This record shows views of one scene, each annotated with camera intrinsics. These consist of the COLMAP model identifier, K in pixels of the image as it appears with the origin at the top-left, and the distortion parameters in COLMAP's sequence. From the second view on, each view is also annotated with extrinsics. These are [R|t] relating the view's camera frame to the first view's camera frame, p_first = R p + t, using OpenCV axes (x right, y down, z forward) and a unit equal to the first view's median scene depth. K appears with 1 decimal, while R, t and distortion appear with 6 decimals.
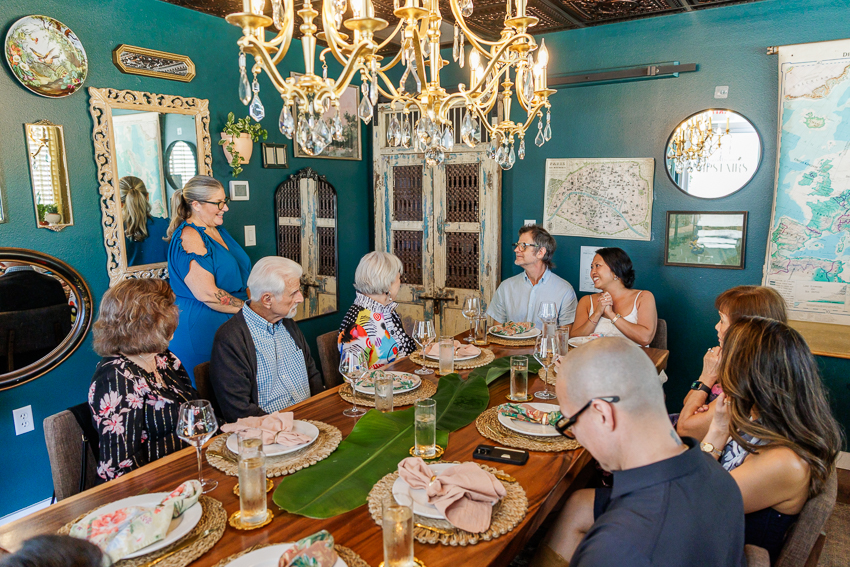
lens RADIAL K [[591.0, 0, 425.0], [0, 591.0, 283.5], [0, 0, 1]] dist [-0.003290, -0.007626]
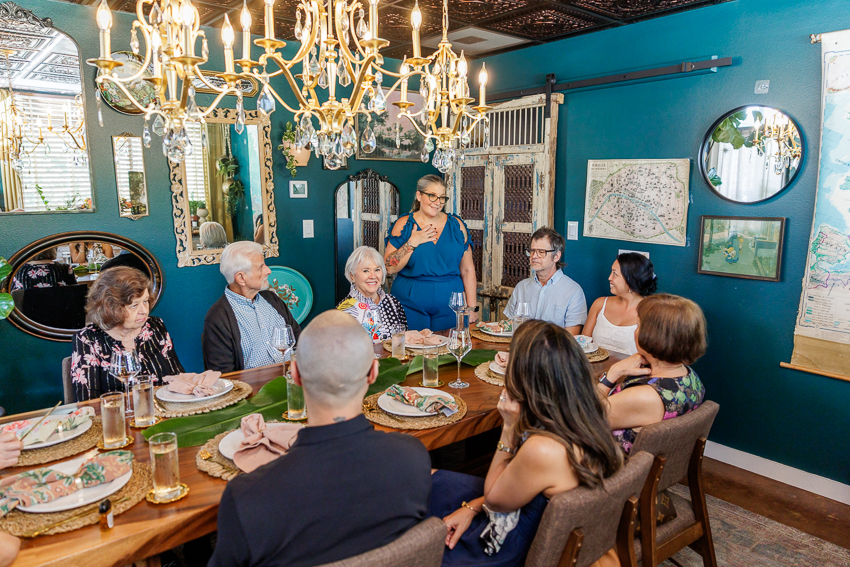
lens RADIAL K [[591.0, 0, 425.0], [0, 591.0, 283.5], [0, 0, 1]] dist [-0.003290, -0.007626]
pose [[0.954777, 0.056112, -0.291982, 0.269343], [-0.055531, 0.998404, 0.010283, -0.000300], [0.292093, 0.006396, 0.956369, -0.022634]]
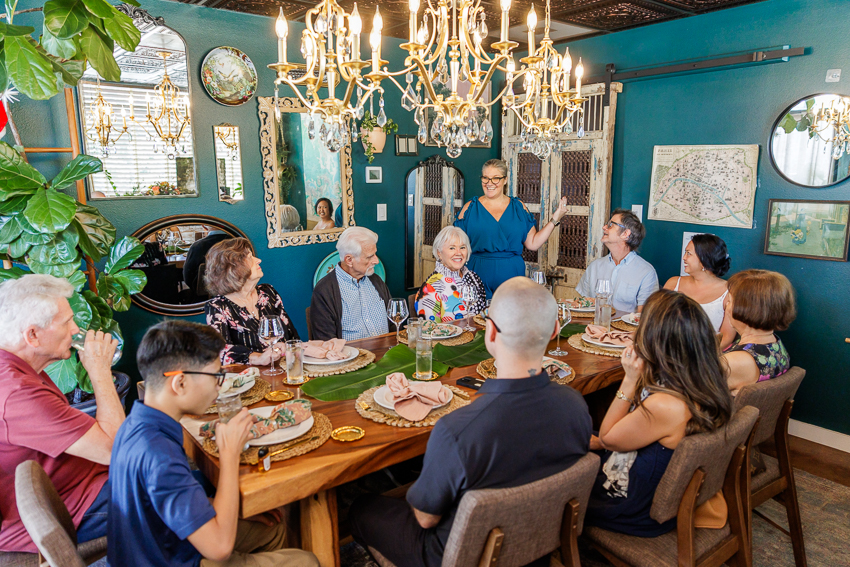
lens RADIAL K [[591.0, 0, 425.0], [0, 591.0, 283.5], [0, 0, 1]] dist [-0.003290, -0.007626]
pose [[0.942691, 0.067133, -0.326845, 0.199409], [-0.057703, 0.997592, 0.038473, 0.012897], [0.328640, -0.017408, 0.944295, -0.116798]]
